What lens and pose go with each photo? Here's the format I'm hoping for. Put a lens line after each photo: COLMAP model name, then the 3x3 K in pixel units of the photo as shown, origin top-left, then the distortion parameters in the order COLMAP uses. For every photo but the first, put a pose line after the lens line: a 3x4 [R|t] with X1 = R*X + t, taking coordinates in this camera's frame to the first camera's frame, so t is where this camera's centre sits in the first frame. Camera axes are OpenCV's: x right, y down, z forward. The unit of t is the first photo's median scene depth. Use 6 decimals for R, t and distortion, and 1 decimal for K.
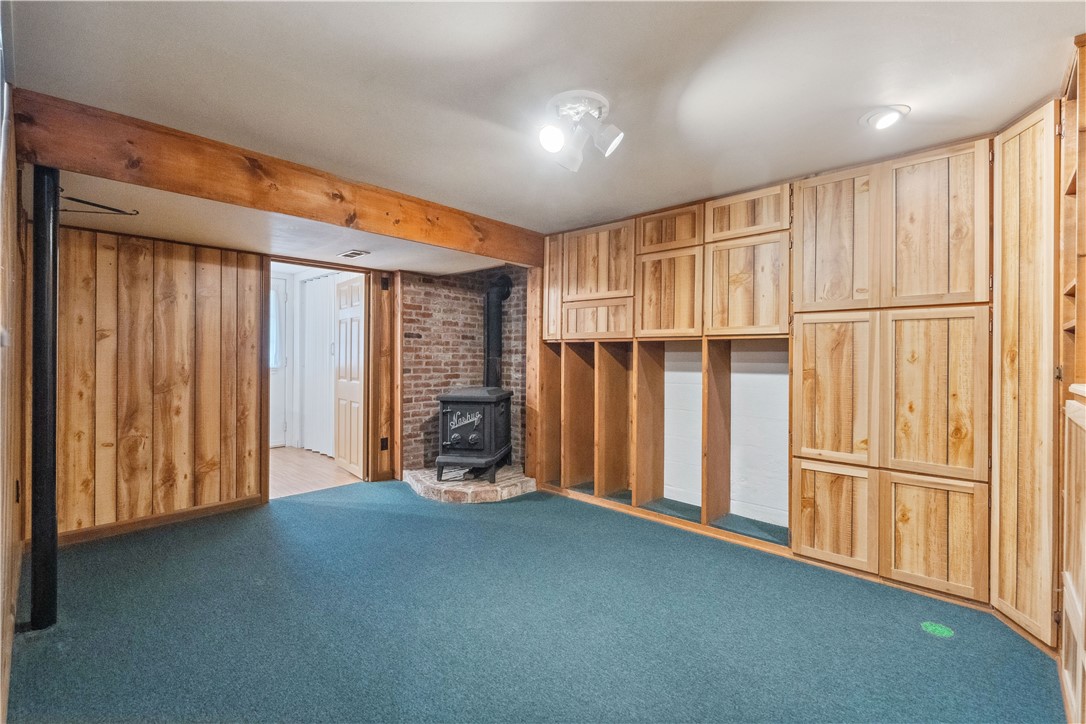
lens RADIAL K [[484.6, 0, 544.7], [0, 484.6, 357.7], [0, 0, 1]] dist [0.003127, -0.000168]
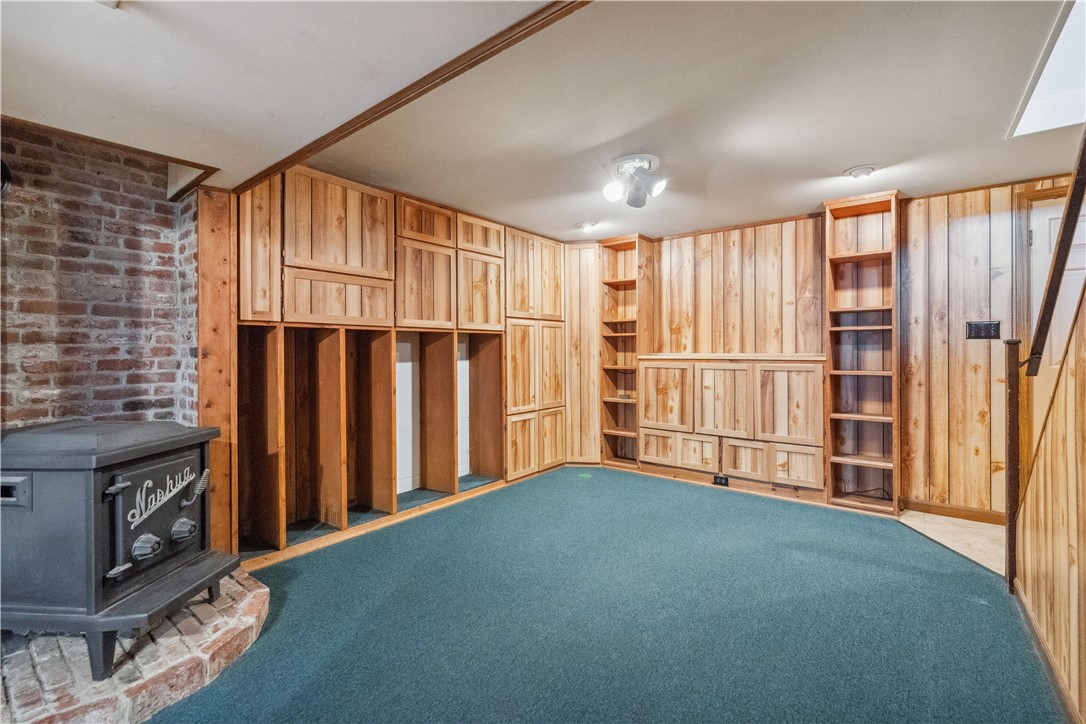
lens RADIAL K [[472.4, 0, 544.6], [0, 472.4, 353.1], [0, 0, 1]] dist [0.001772, 0.000153]
pose [[-0.094940, -0.014704, 0.995374, -0.768815], [0.006277, 0.999862, 0.015369, -0.004051], [-0.995463, 0.007708, -0.094835, 0.865866]]
